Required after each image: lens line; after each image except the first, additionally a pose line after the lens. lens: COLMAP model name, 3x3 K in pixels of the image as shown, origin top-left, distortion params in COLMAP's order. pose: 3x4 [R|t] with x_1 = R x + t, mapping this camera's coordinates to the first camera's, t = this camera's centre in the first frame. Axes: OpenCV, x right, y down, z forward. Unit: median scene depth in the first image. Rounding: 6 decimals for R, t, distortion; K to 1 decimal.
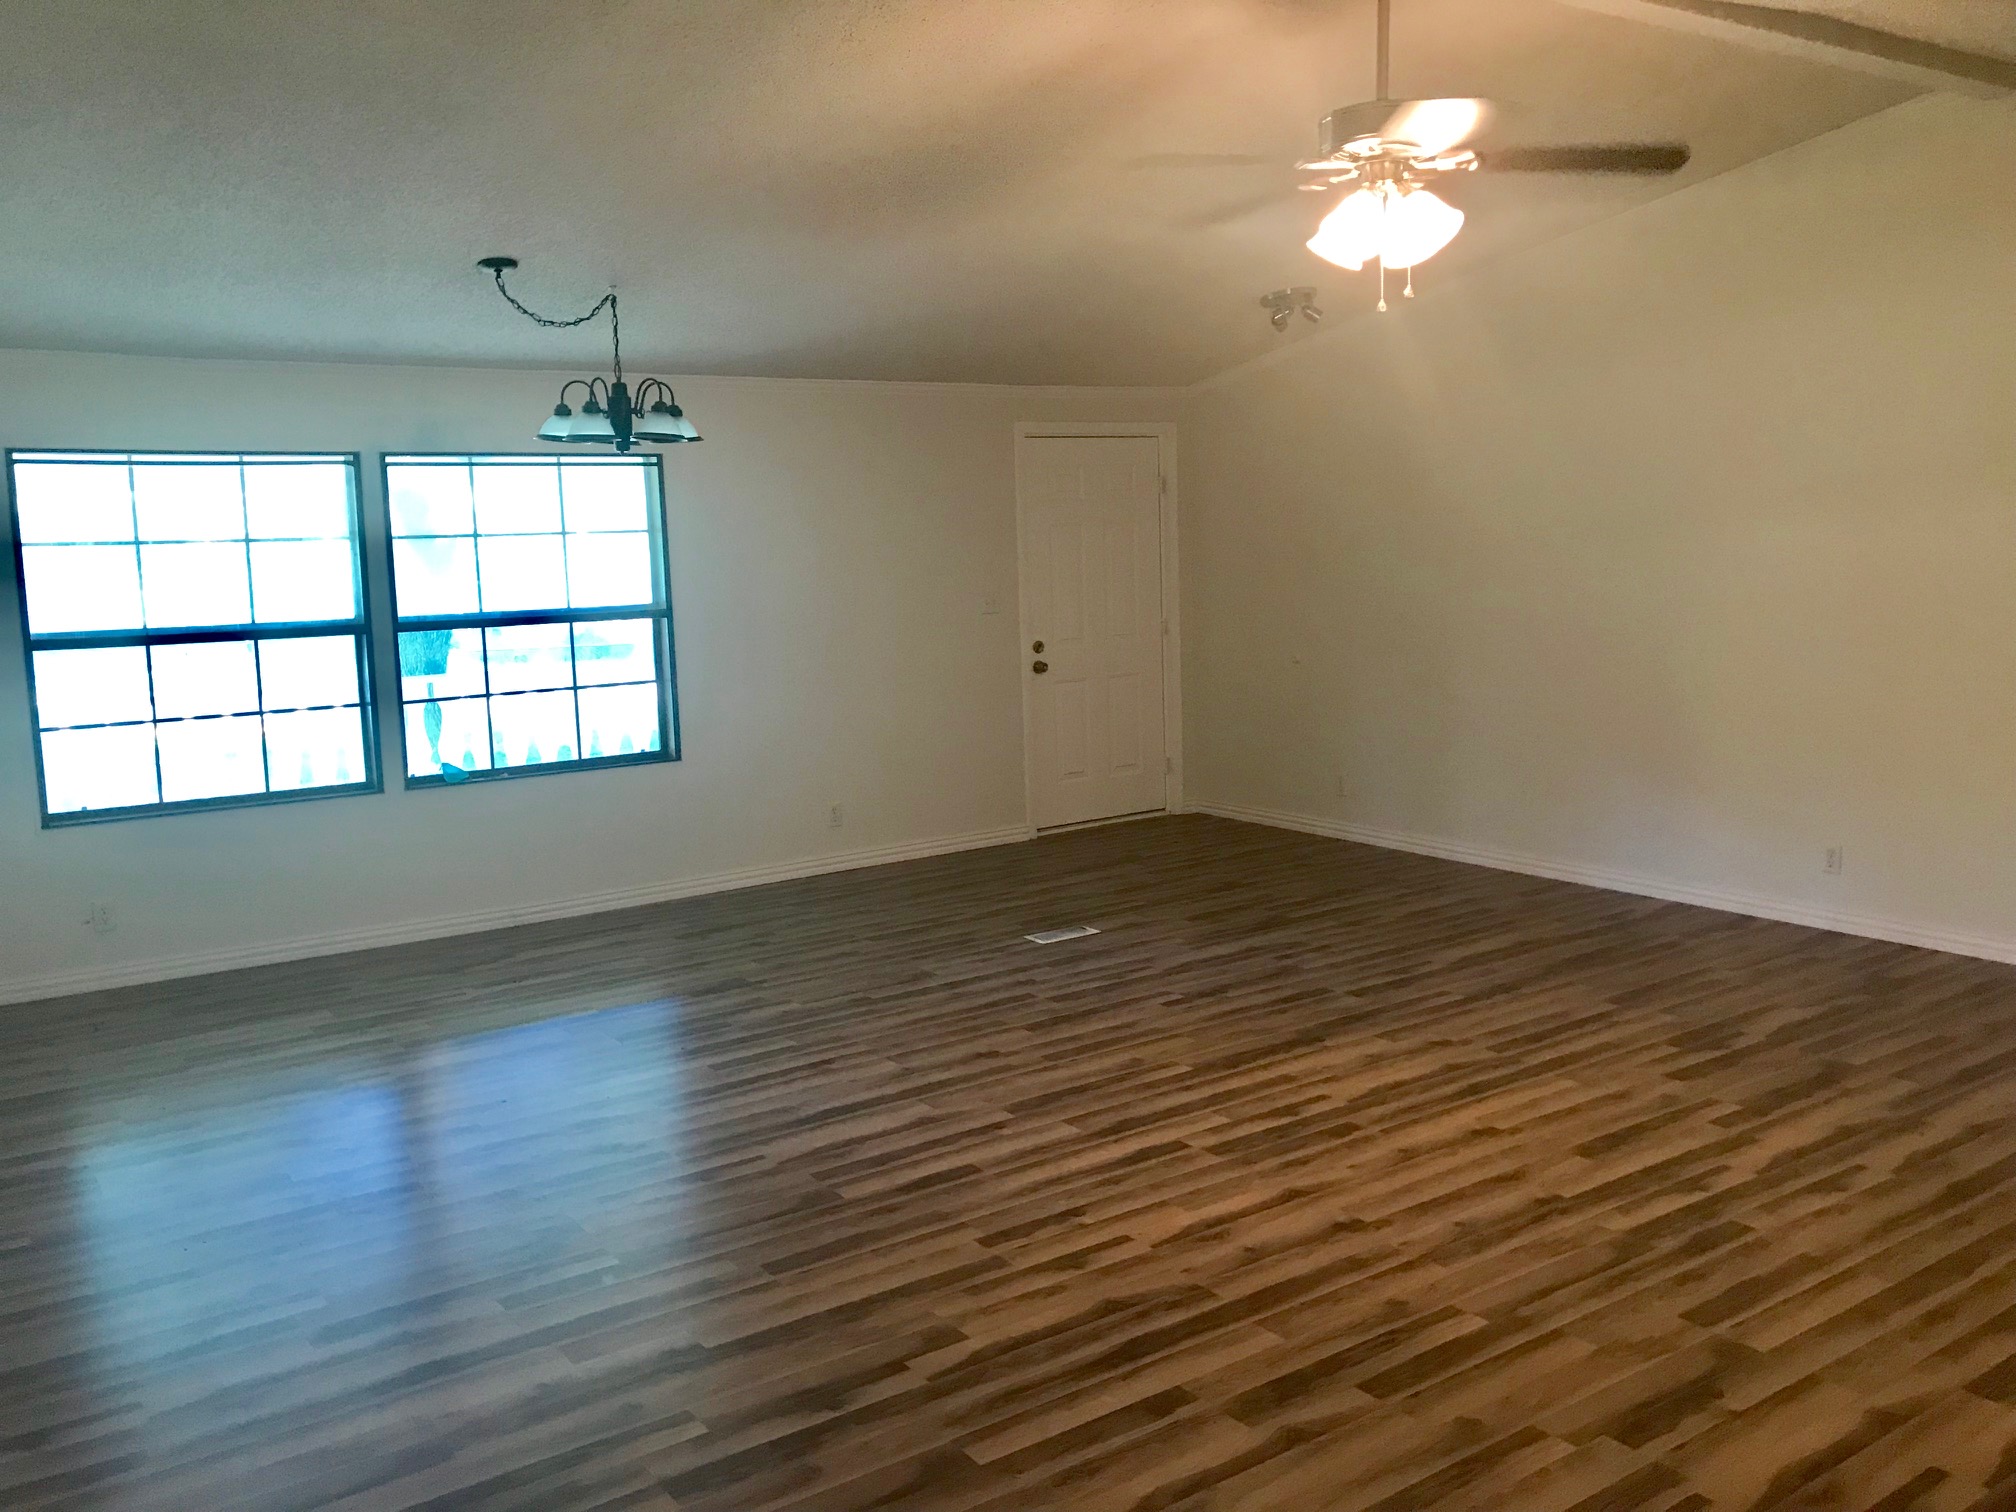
lens RADIAL K [[1671.0, 0, 1008.0], [0, 1671.0, 756.0], [0, 0, 1]] dist [0.039775, -0.008939]
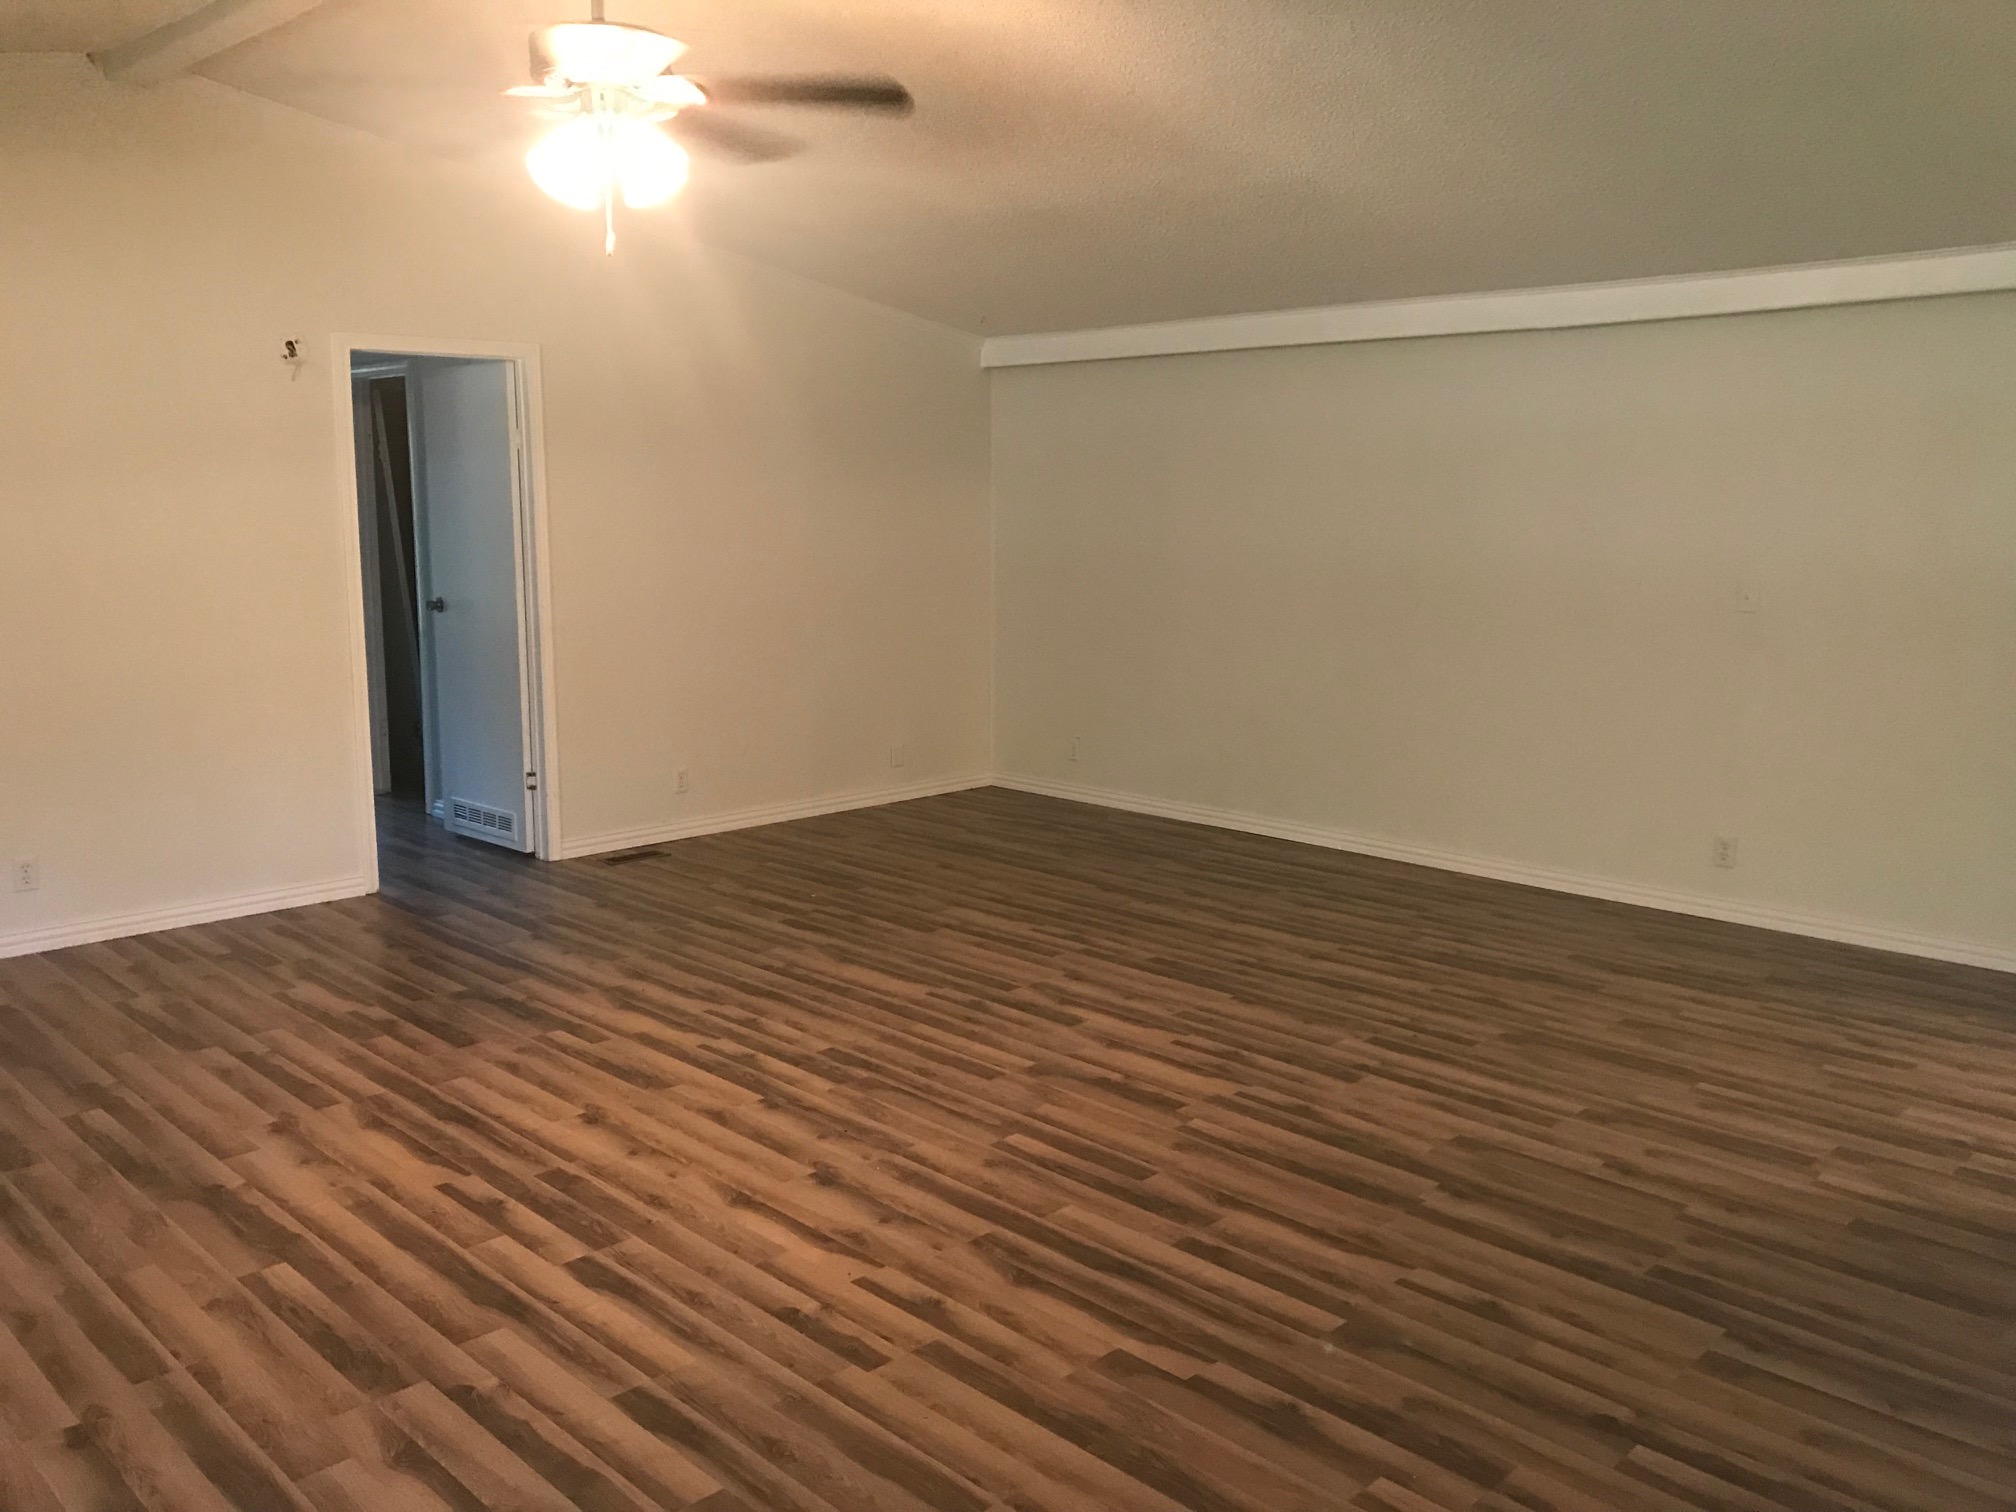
lens RADIAL K [[1671.0, 0, 1008.0], [0, 1671.0, 756.0], [0, 0, 1]] dist [0.039775, -0.008939]
pose [[-0.159312, -0.131575, 0.978421, -0.706796], [0.144217, 0.977345, 0.154912, -0.098447], [-0.976638, 0.165784, -0.136727, 0.920241]]
